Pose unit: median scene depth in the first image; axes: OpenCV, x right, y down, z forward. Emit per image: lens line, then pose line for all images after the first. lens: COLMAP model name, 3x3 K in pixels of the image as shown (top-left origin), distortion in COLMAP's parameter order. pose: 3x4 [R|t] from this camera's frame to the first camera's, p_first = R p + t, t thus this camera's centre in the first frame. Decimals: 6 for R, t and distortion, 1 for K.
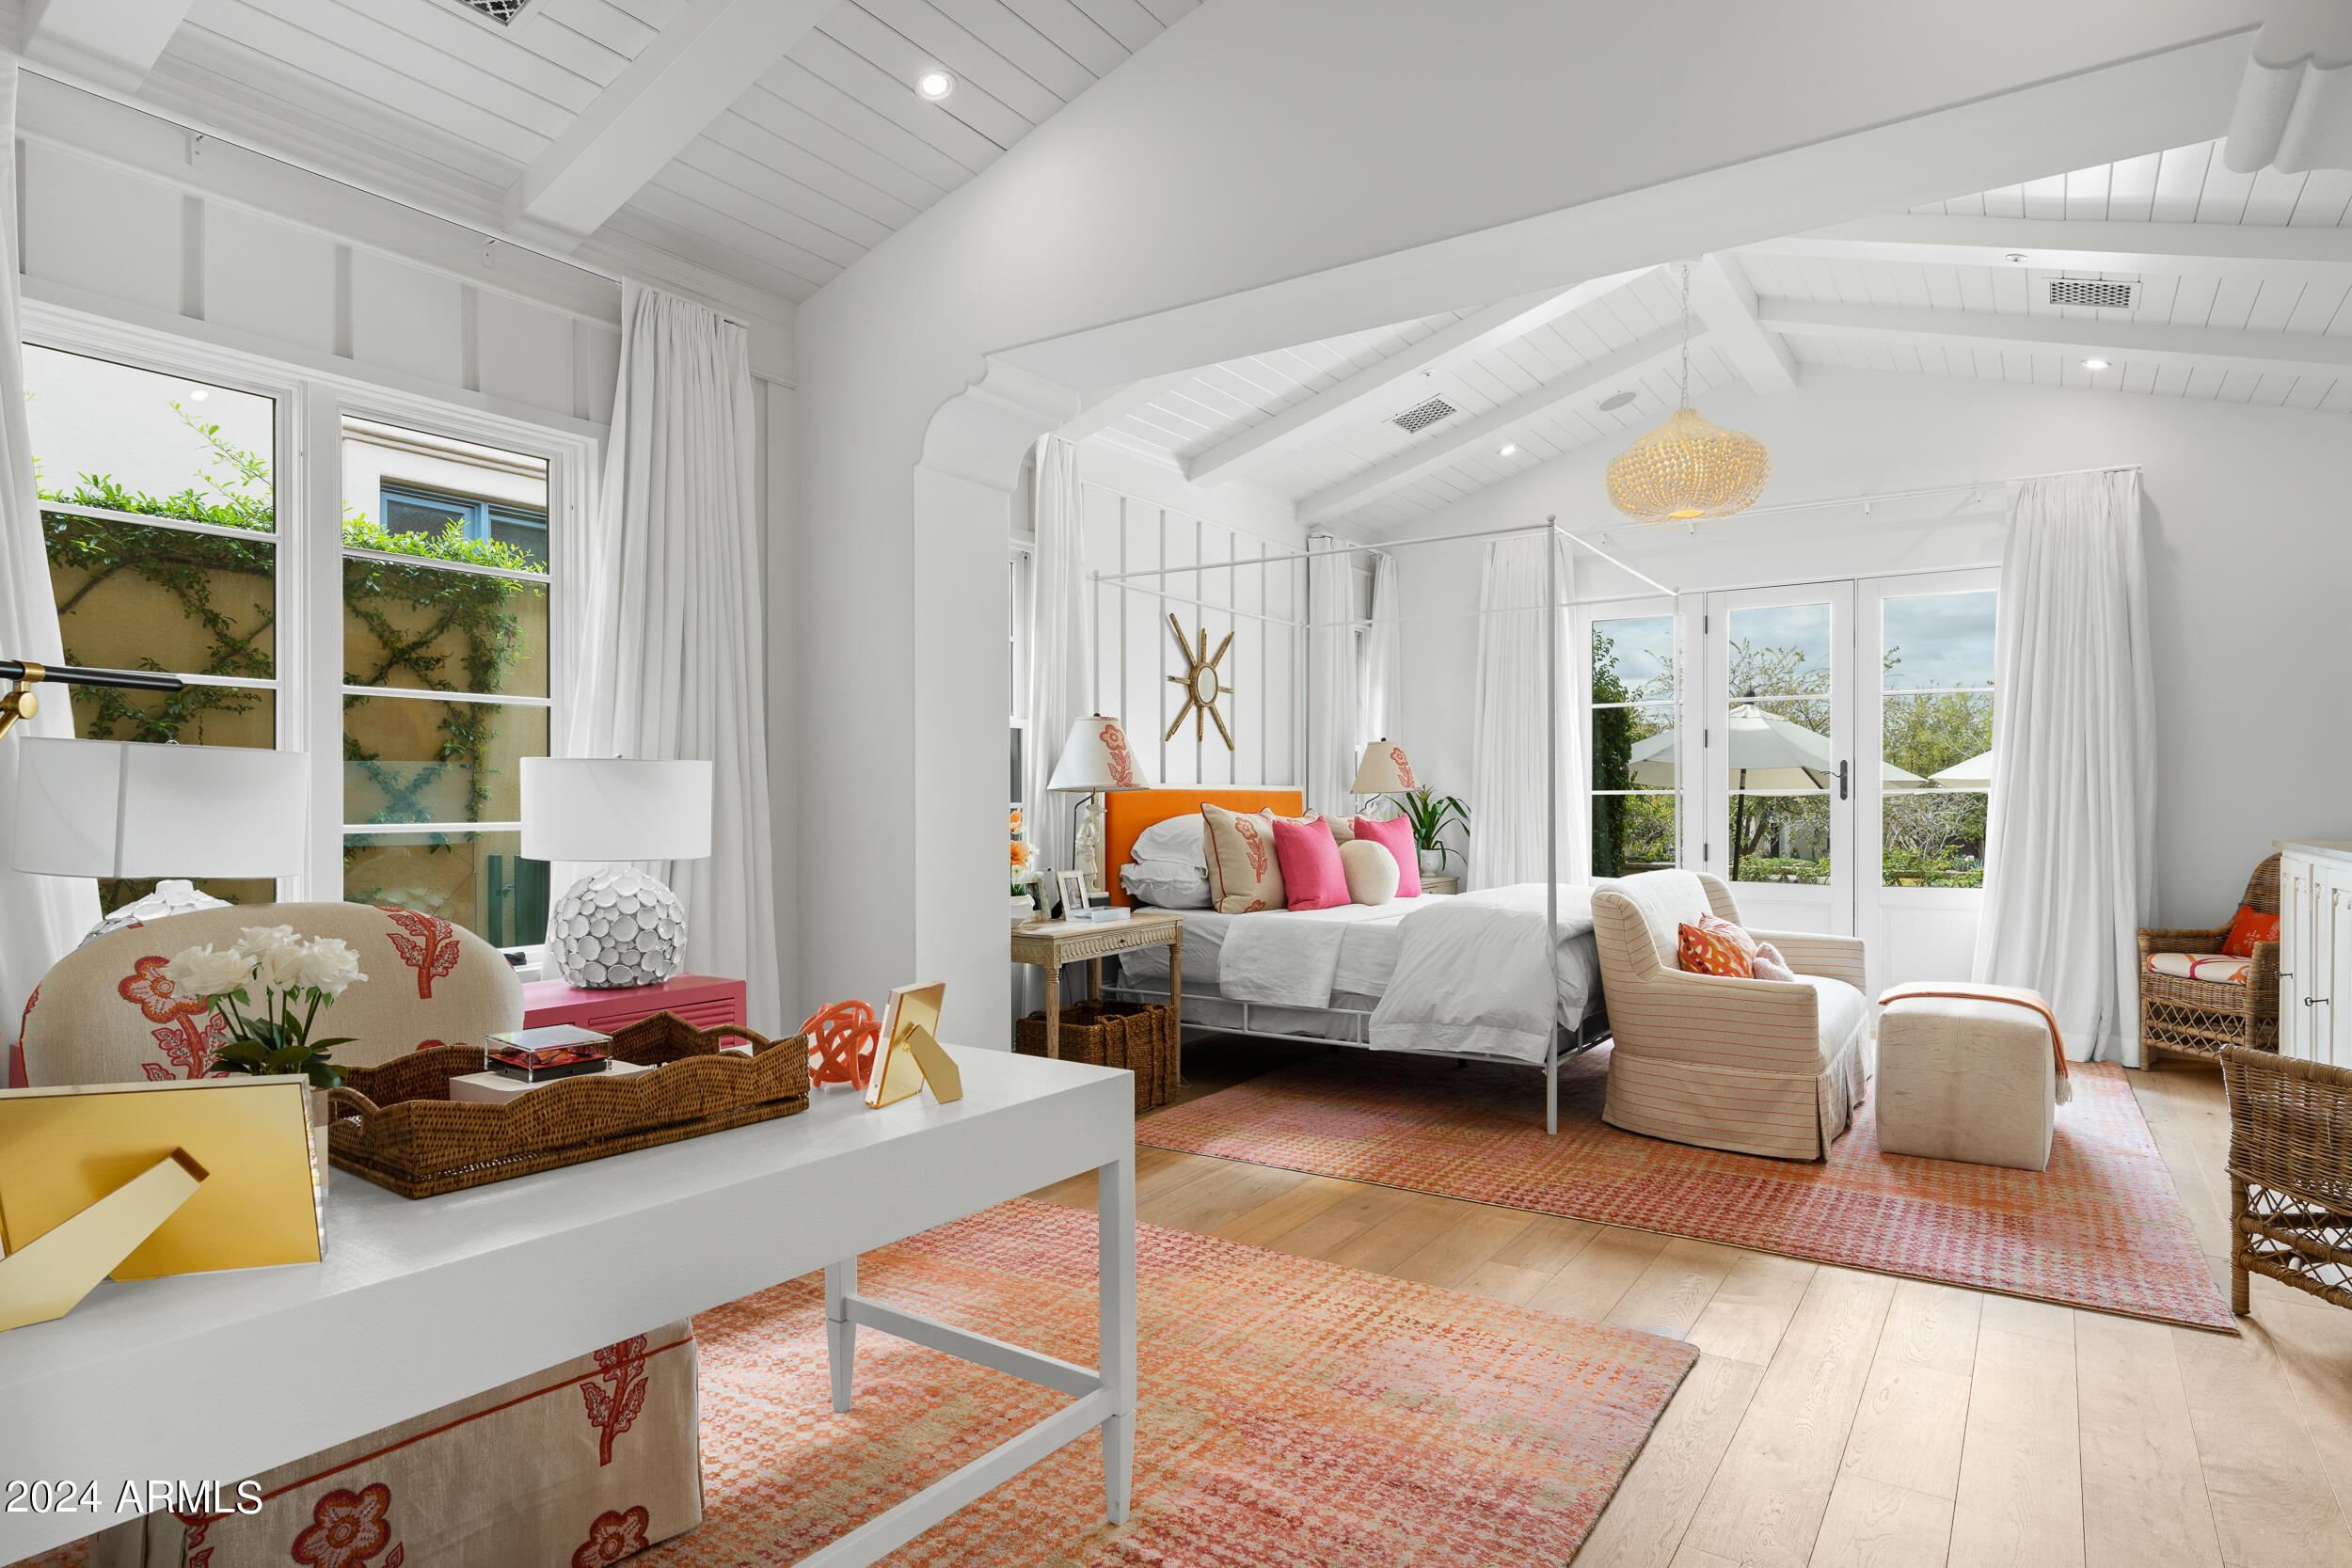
lens RADIAL K [[1288.3, 0, 1172.4], [0, 1288.3, 809.0], [0, 0, 1]] dist [-0.002714, 0.001002]
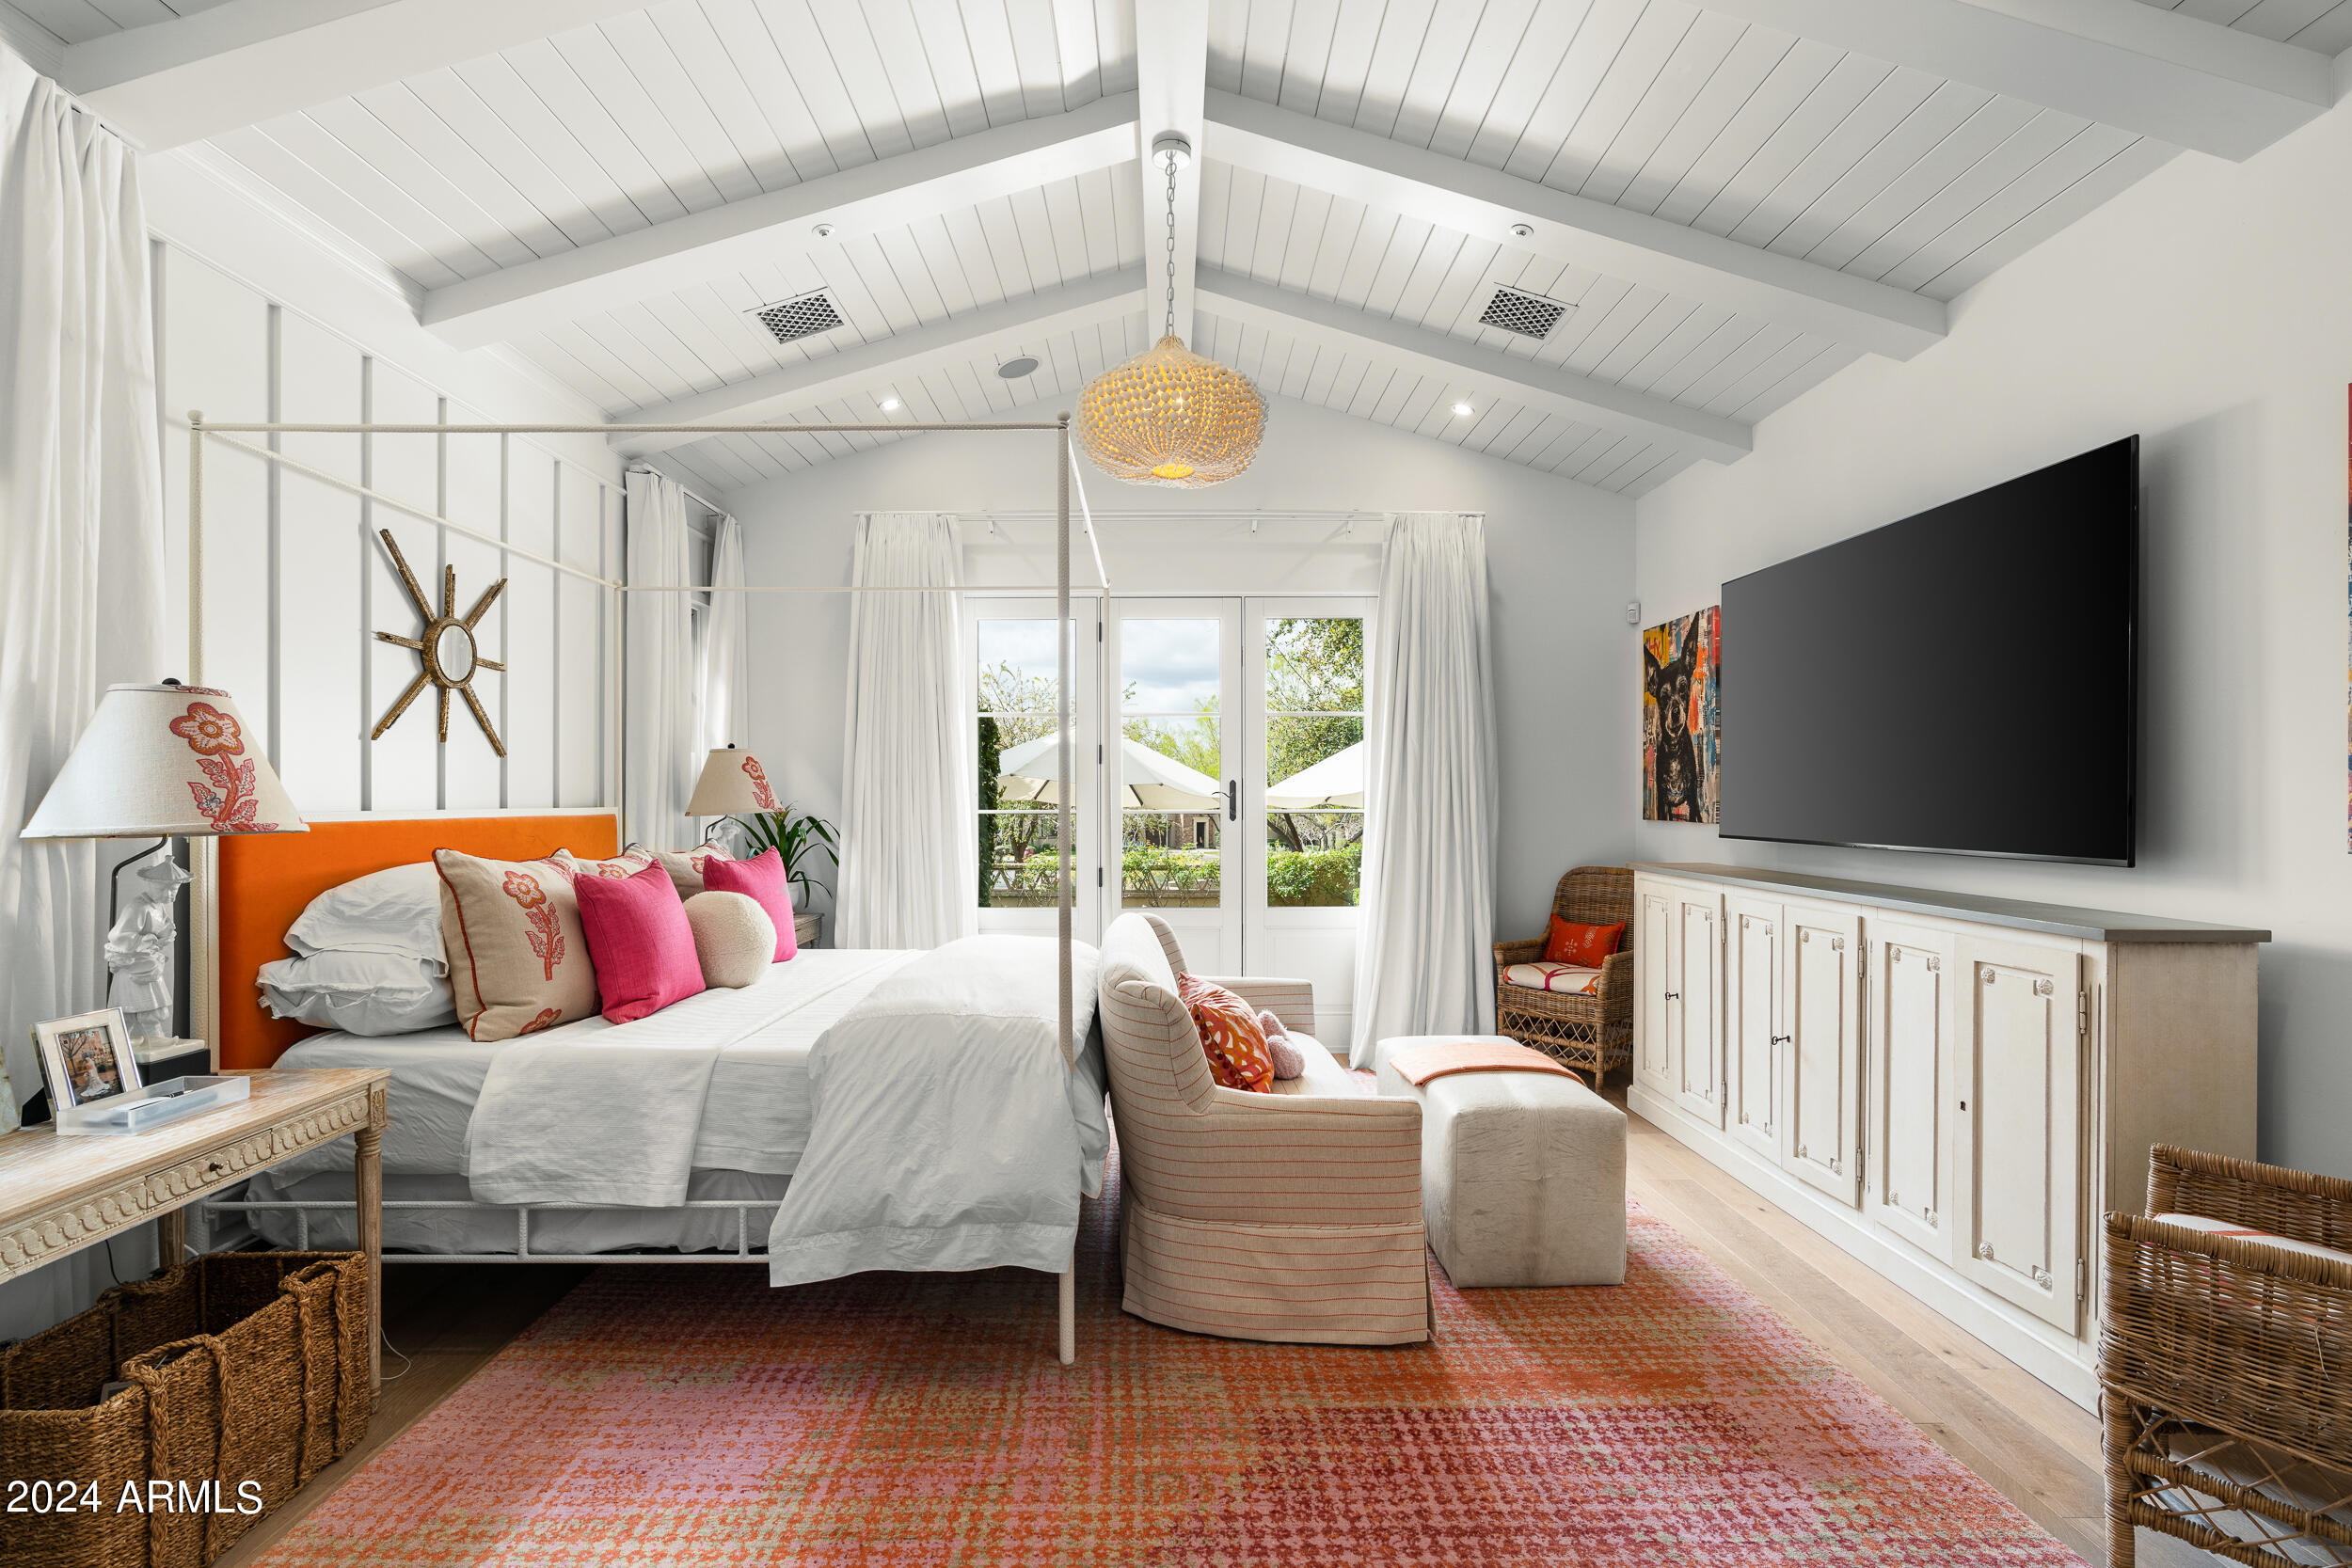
lens RADIAL K [[1062.8, 0, 1159.4], [0, 1062.8, 800.3], [0, 0, 1]] dist [-0.009943, 0.001310]
pose [[0.830771, -0.000550, 0.556614, 0.029538], [0.002771, 0.999991, -0.003147, -0.025024], [-0.556607, 0.004156, 0.830765, 0.443242]]
